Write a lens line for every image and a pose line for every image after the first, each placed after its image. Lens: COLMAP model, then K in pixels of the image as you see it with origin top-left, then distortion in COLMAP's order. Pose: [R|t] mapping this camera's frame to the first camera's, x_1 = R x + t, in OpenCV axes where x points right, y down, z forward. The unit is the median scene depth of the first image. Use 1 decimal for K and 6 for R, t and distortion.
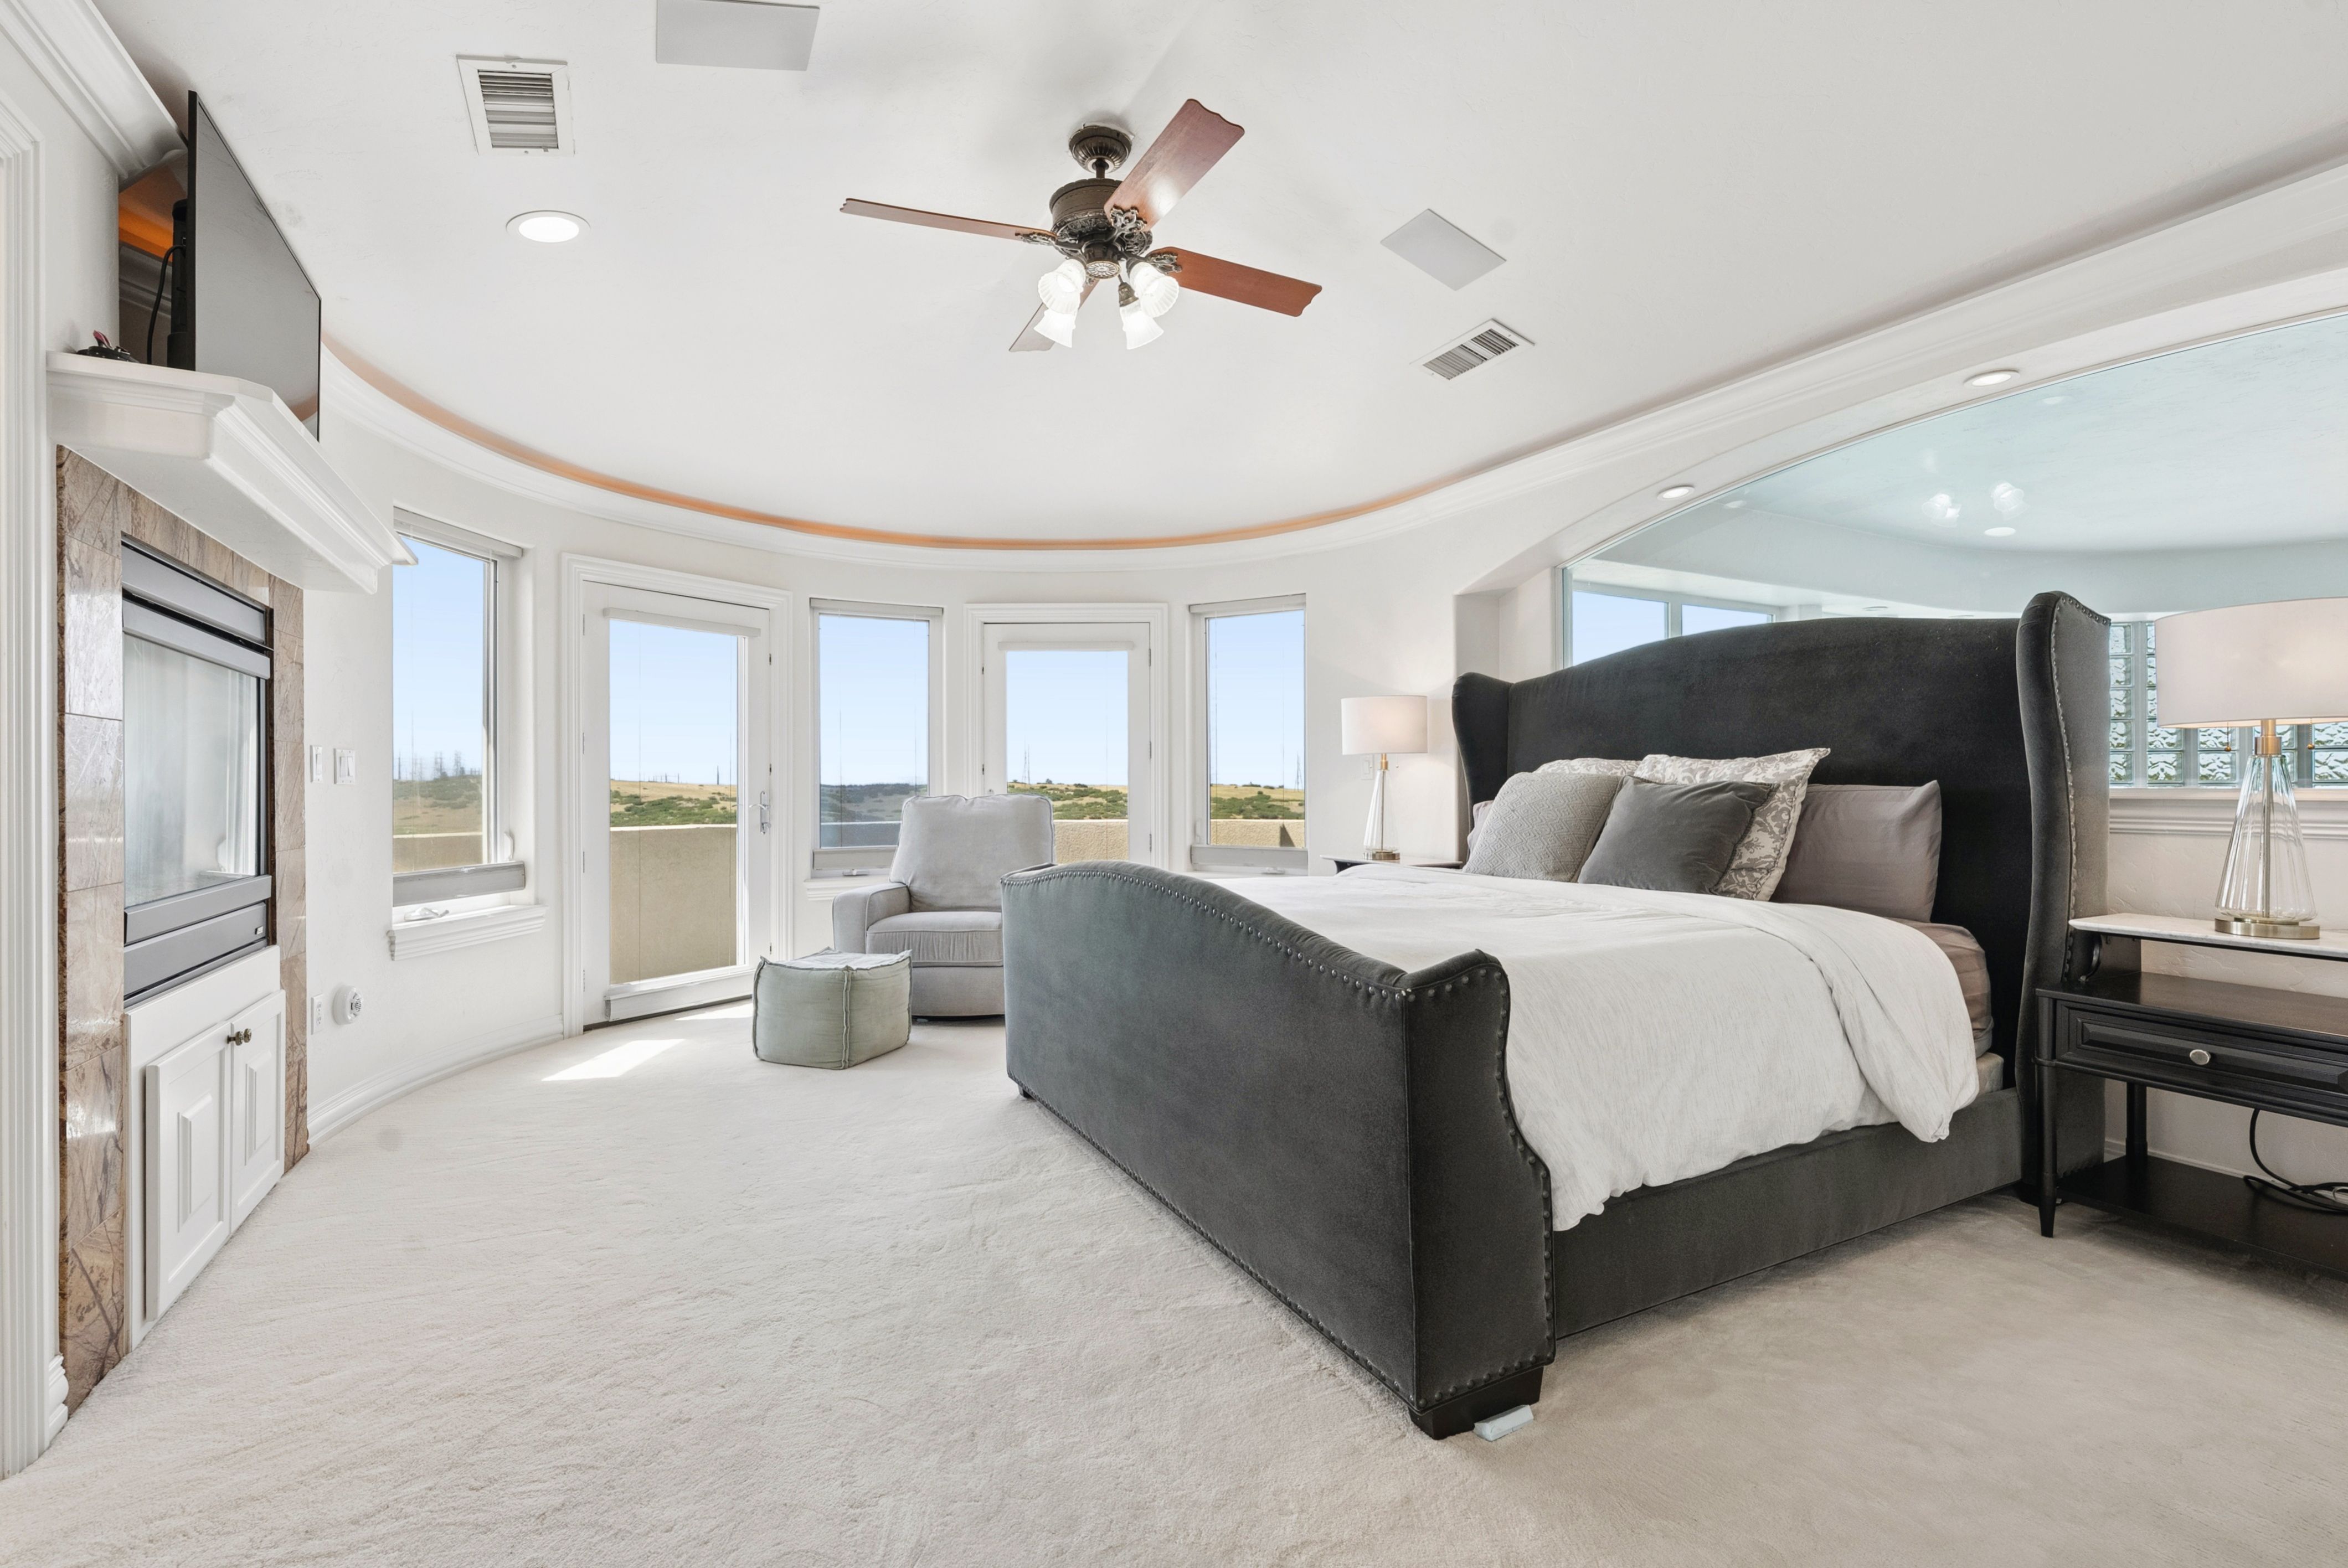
lens RADIAL K [[1064.7, 0, 1174.0], [0, 1064.7, 784.0], [0, 0, 1]] dist [0.000417, 0.000154]
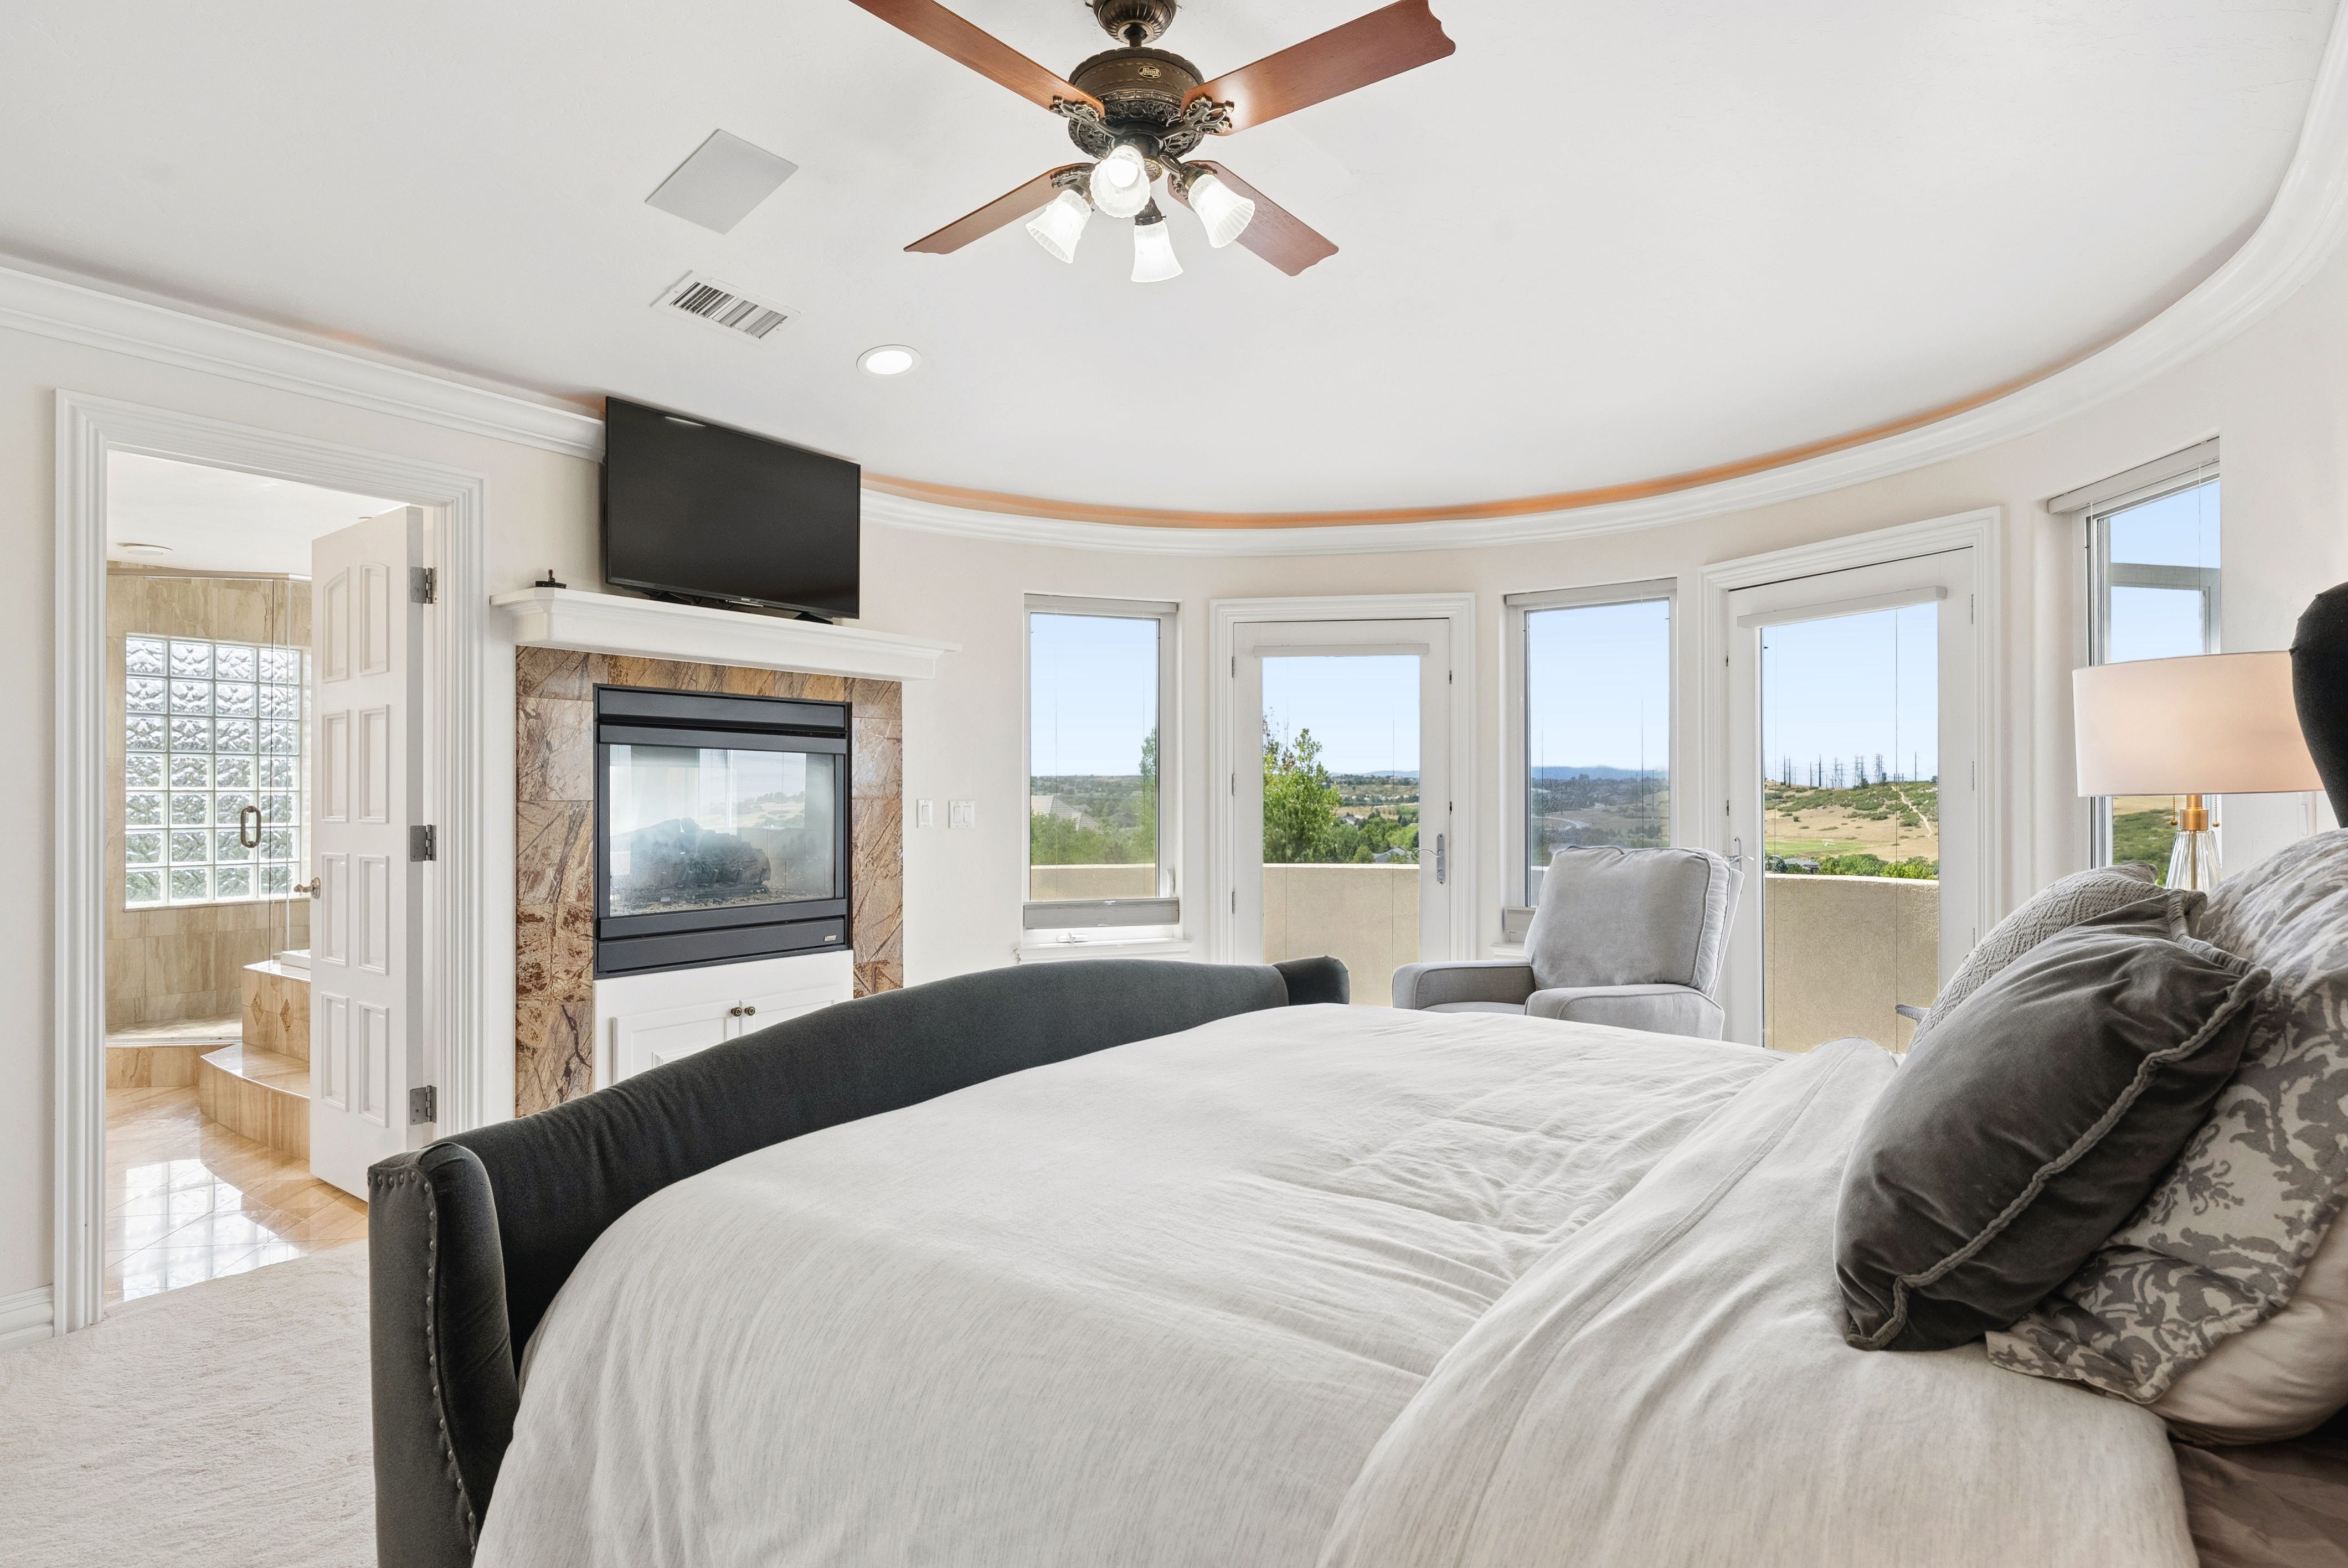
lens RADIAL K [[1261.3, 0, 1174.0], [0, 1261.3, 784.0], [0, 0, 1]] dist [0.002023, -0.000337]
pose [[0.433996, -0.008323, -0.900876, 0.591776], [0.003932, 0.999965, -0.007344, -0.036056], [0.900906, -0.000355, 0.434013, 0.511447]]
